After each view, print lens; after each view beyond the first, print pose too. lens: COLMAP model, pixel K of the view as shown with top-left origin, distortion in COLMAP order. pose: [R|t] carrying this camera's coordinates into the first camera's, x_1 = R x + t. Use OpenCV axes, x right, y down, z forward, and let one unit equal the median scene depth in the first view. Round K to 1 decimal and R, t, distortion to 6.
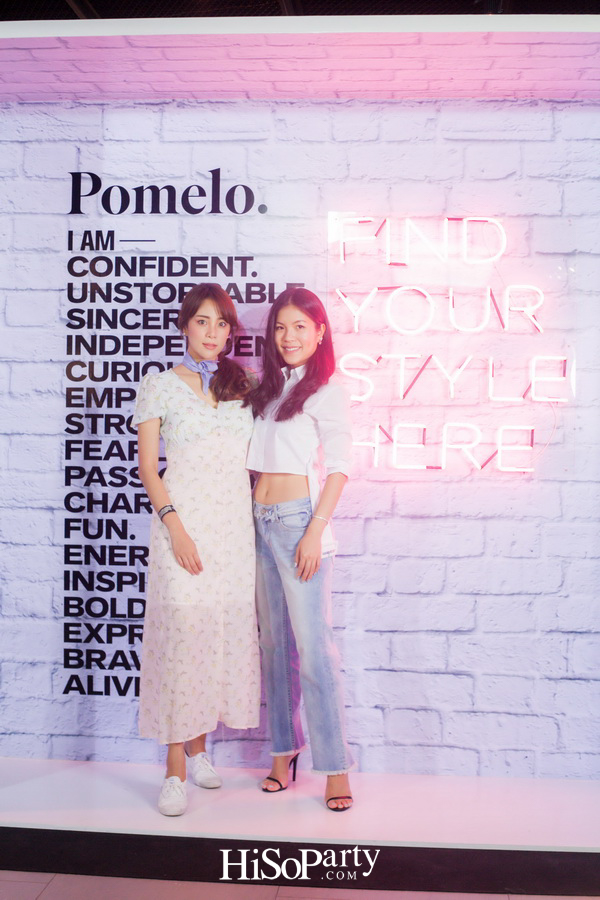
lens RADIAL K [[1305.7, 0, 306.6], [0, 1305.7, 450.1], [0, 0, 1]] dist [-0.104657, 0.000000]
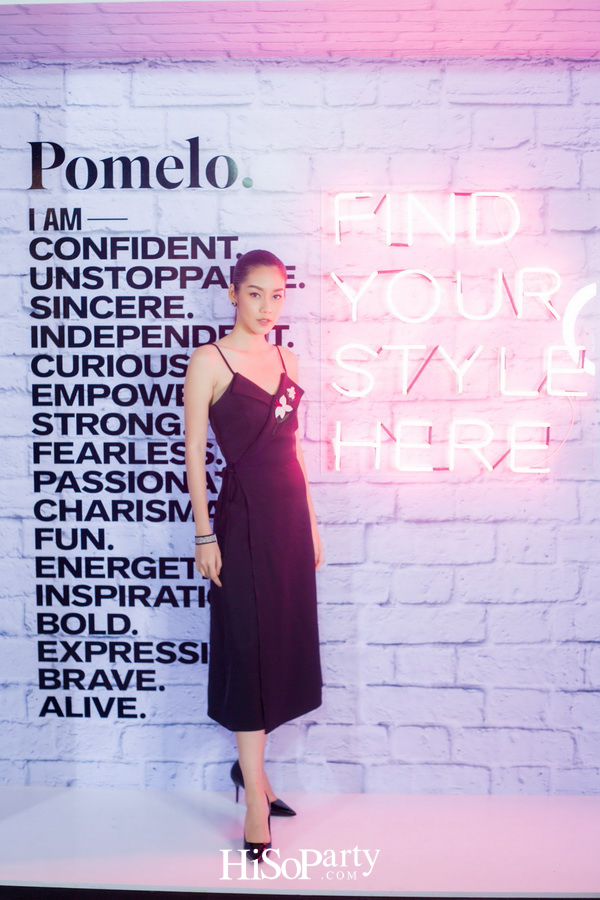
lens RADIAL K [[1305.7, 0, 307.2], [0, 1305.7, 440.7], [0, 0, 1]] dist [-0.104657, 0.000000]
pose [[0.998919, -0.018295, 0.042736, -0.034029], [0.014877, 0.996767, 0.078953, -0.078039], [-0.044042, -0.078232, 0.995962, 0.093171]]
